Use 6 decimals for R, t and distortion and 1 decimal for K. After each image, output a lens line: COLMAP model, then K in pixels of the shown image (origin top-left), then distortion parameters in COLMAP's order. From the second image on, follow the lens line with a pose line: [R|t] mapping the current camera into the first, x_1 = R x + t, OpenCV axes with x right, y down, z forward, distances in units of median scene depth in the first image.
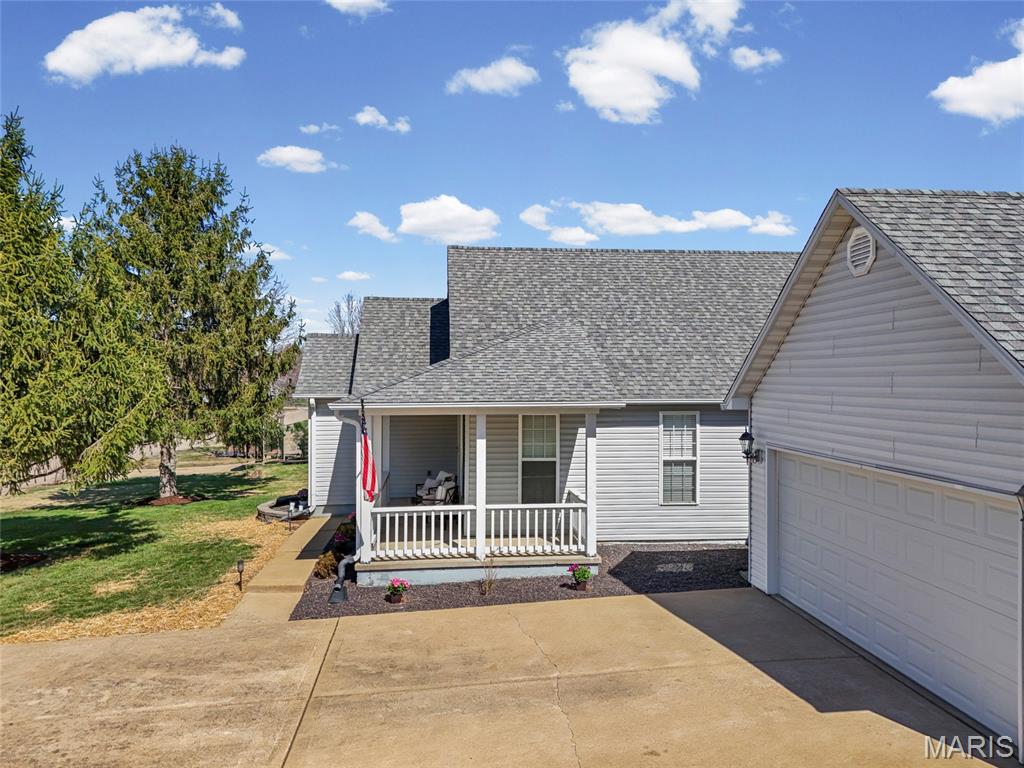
lens RADIAL K [[753.6, 0, 512.0], [0, 753.6, 384.0], [0, 0, 1]] dist [0.070663, -0.064253]
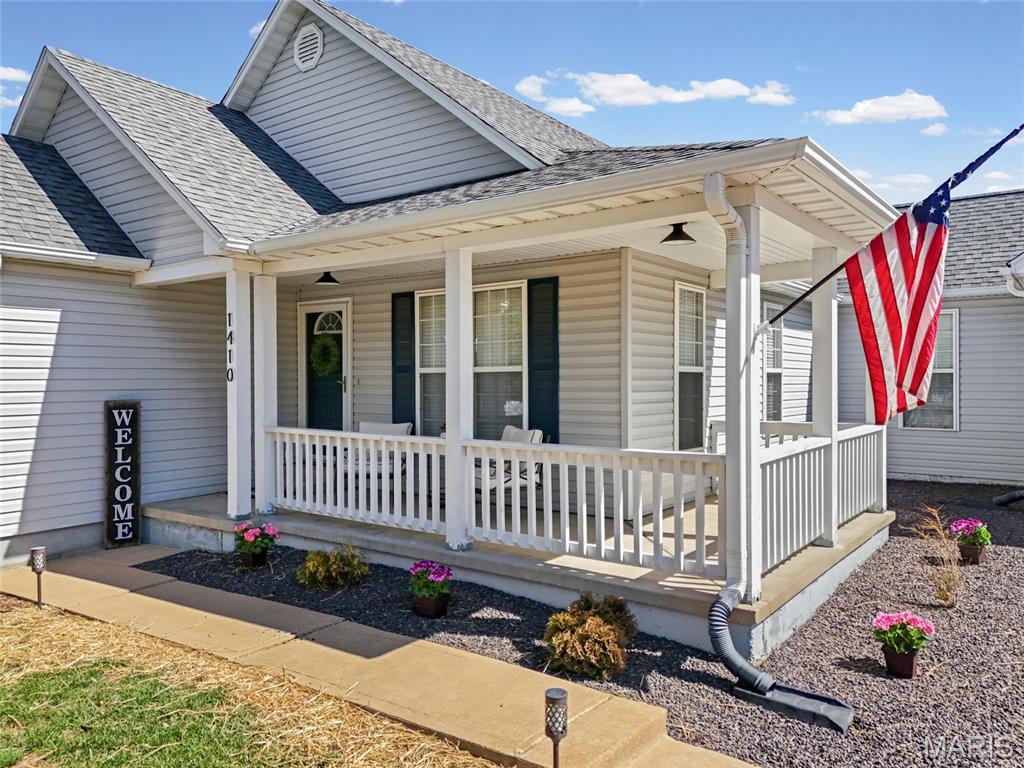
lens RADIAL K [[753.6, 0, 512.0], [0, 753.6, 384.0], [0, 0, 1]] dist [0.070663, -0.064253]
pose [[0.676723, -0.007826, 0.736196, -0.521669], [0.008352, 0.999961, 0.002952, 0.119630], [-0.736190, 0.004151, 0.676762, 0.786792]]
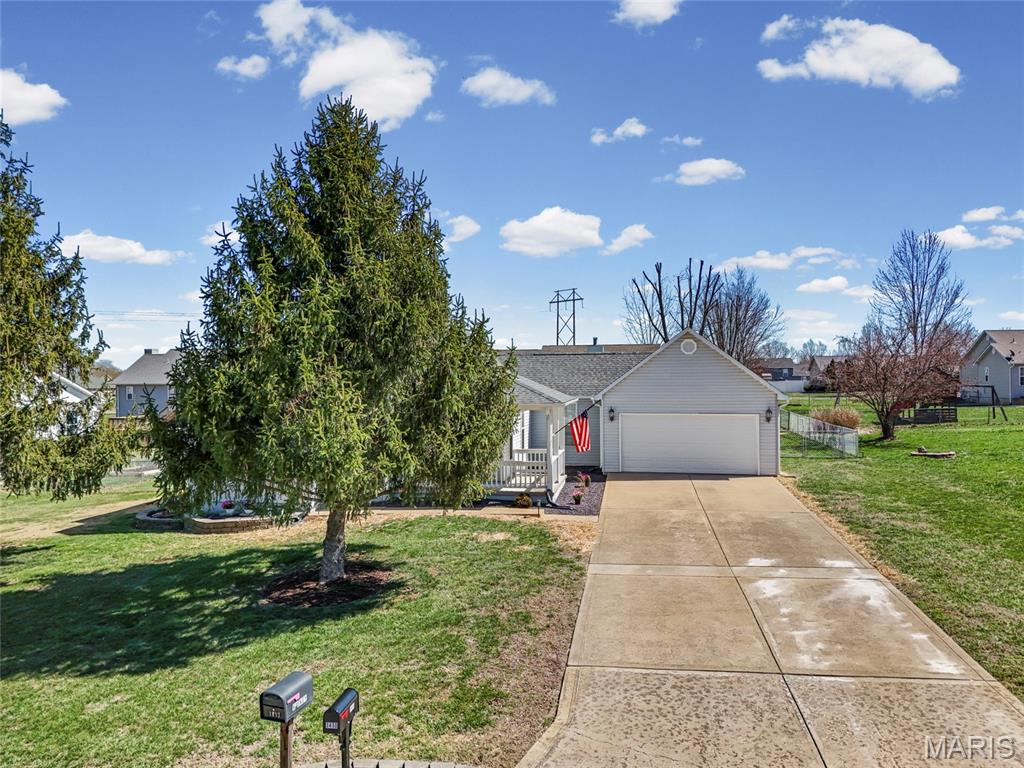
lens RADIAL K [[753.6, 0, 512.0], [0, 753.6, 384.0], [0, 0, 1]] dist [0.070663, -0.064253]
pose [[0.264141, -0.006826, 0.964460, -1.837019], [0.011431, 0.999927, 0.003946, -0.026228], [-0.964416, 0.009982, 0.264200, 0.581934]]
